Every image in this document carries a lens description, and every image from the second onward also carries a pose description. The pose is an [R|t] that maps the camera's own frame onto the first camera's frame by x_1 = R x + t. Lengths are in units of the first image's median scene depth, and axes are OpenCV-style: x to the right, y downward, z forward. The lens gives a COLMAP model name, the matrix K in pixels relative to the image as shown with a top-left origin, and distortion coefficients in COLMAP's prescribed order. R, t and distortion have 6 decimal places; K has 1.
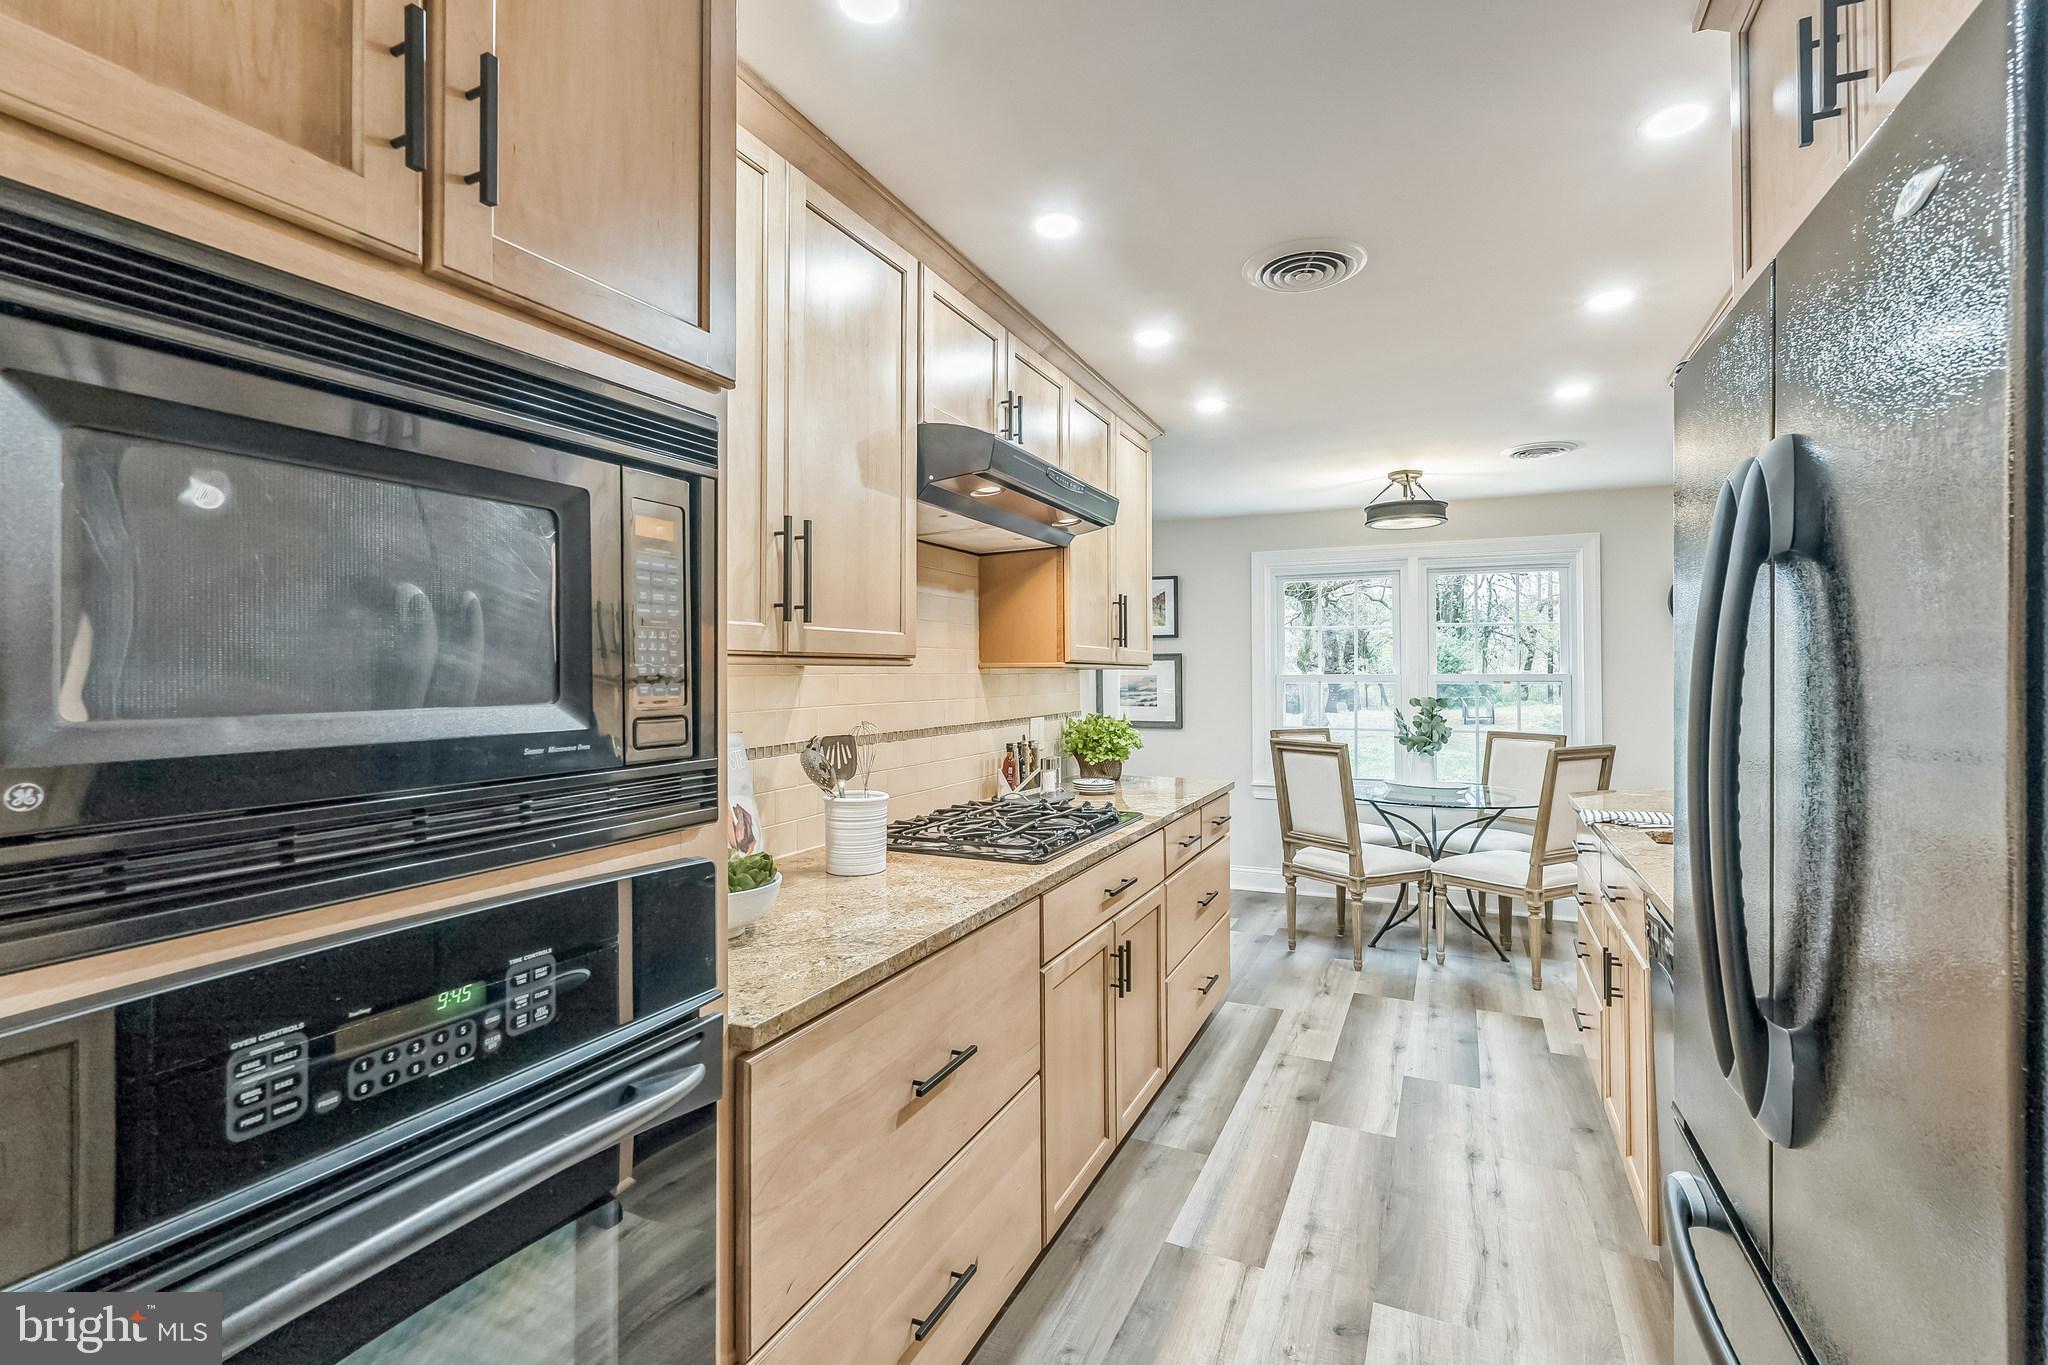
lens RADIAL K [[914.3, 0, 1022.0], [0, 914.3, 664.5], [0, 0, 1]] dist [-0.002356, -0.000338]
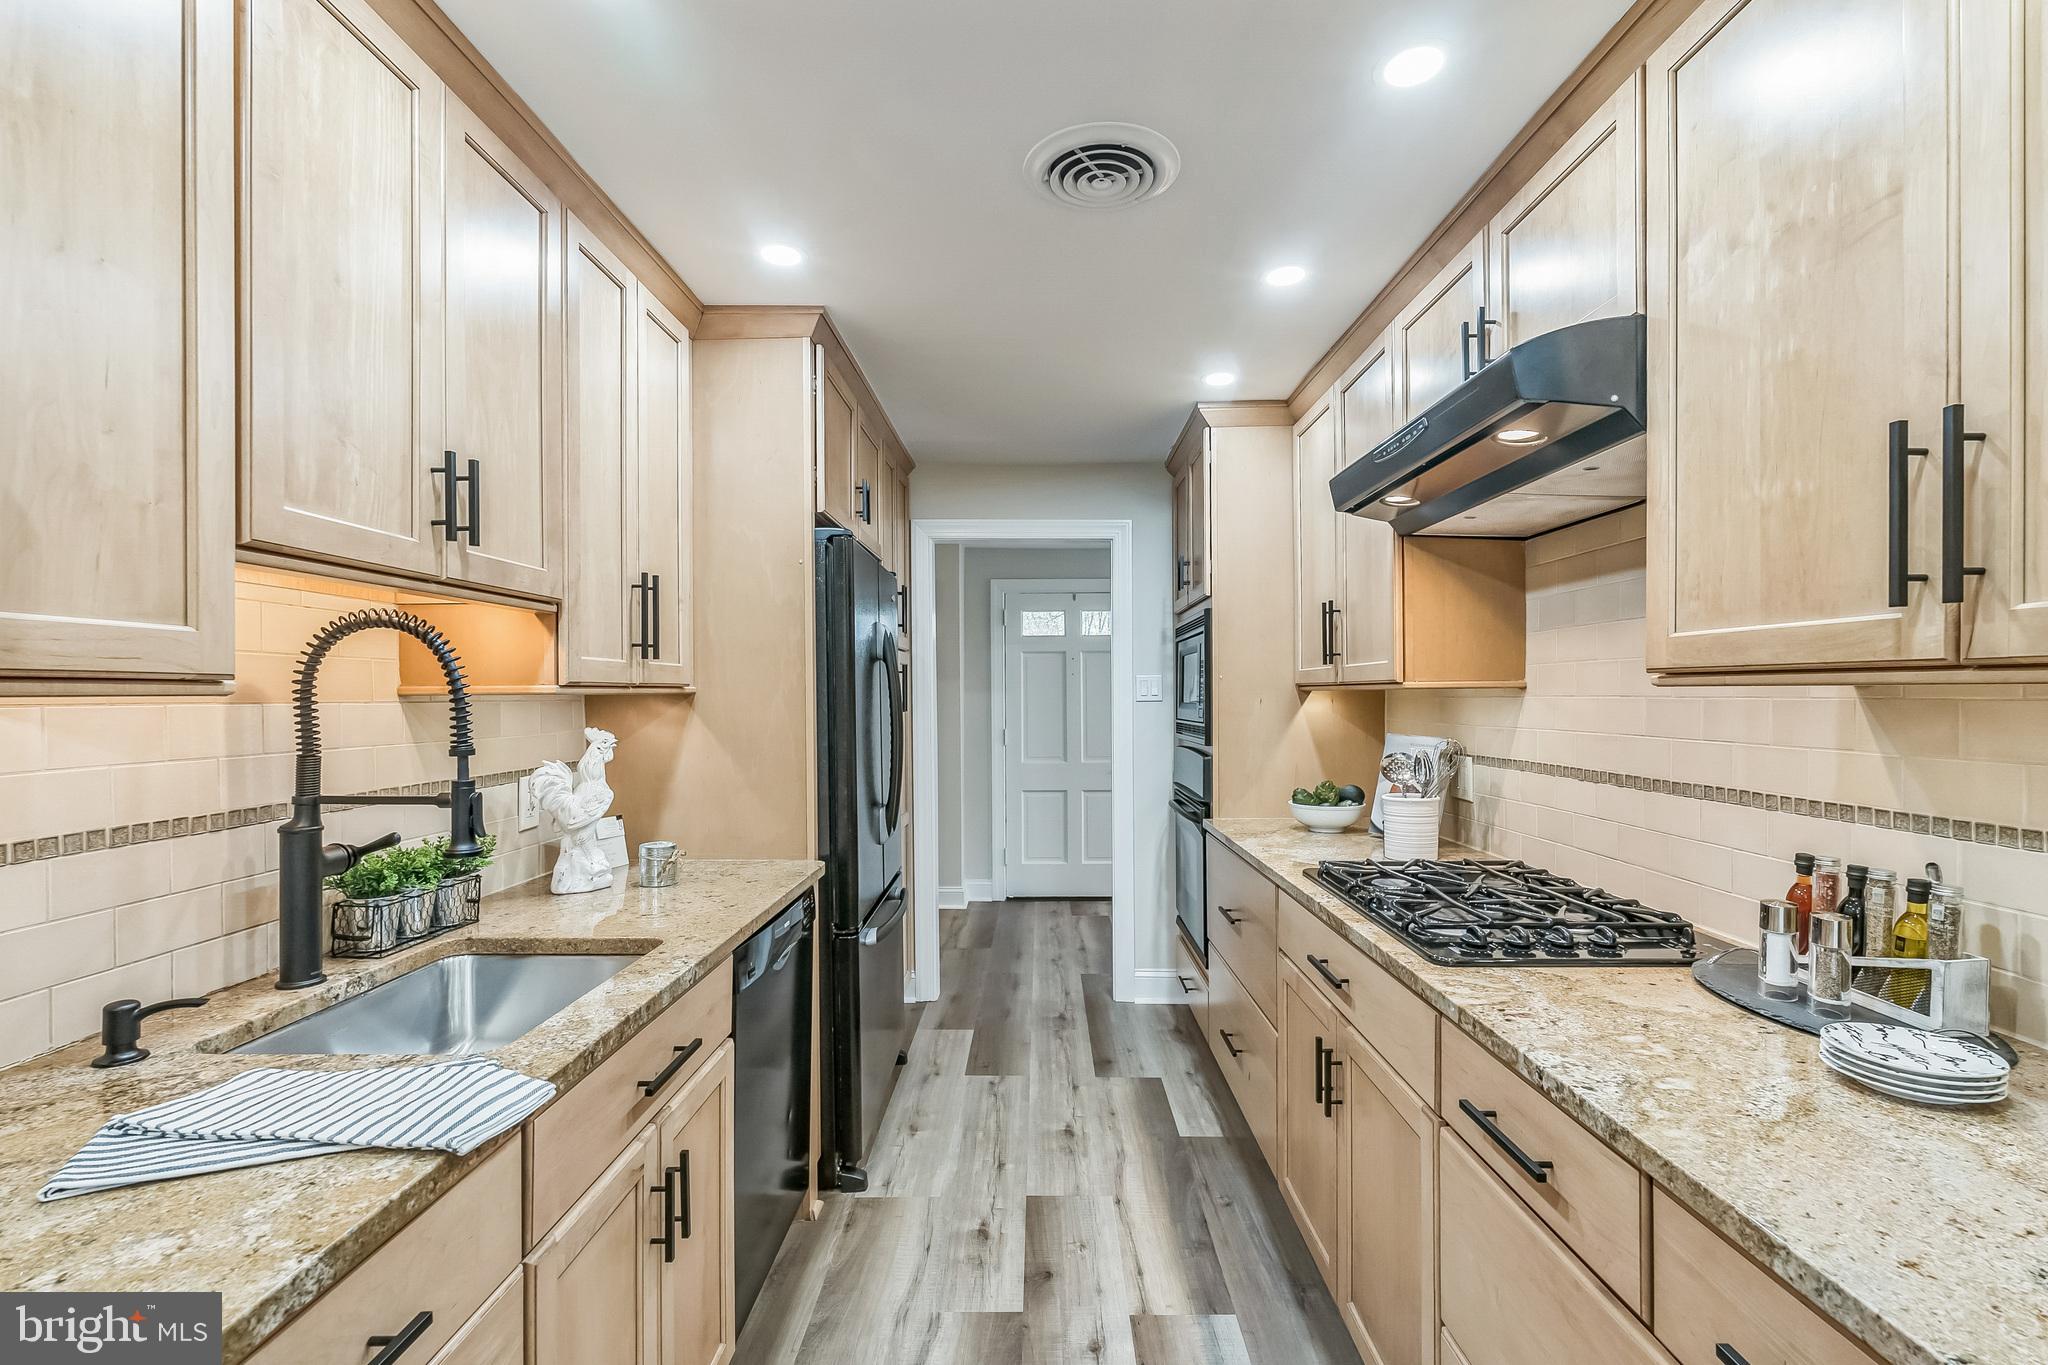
lens RADIAL K [[910.3, 0, 1031.2], [0, 910.3, 698.5], [0, 0, 1]] dist [-0.002291, -0.000239]
pose [[-0.906779, 0.007748, -0.421534, 0.443325], [0.008751, 0.999962, -0.000444, 0.005772], [0.421514, -0.004091, -0.906812, 1.068124]]
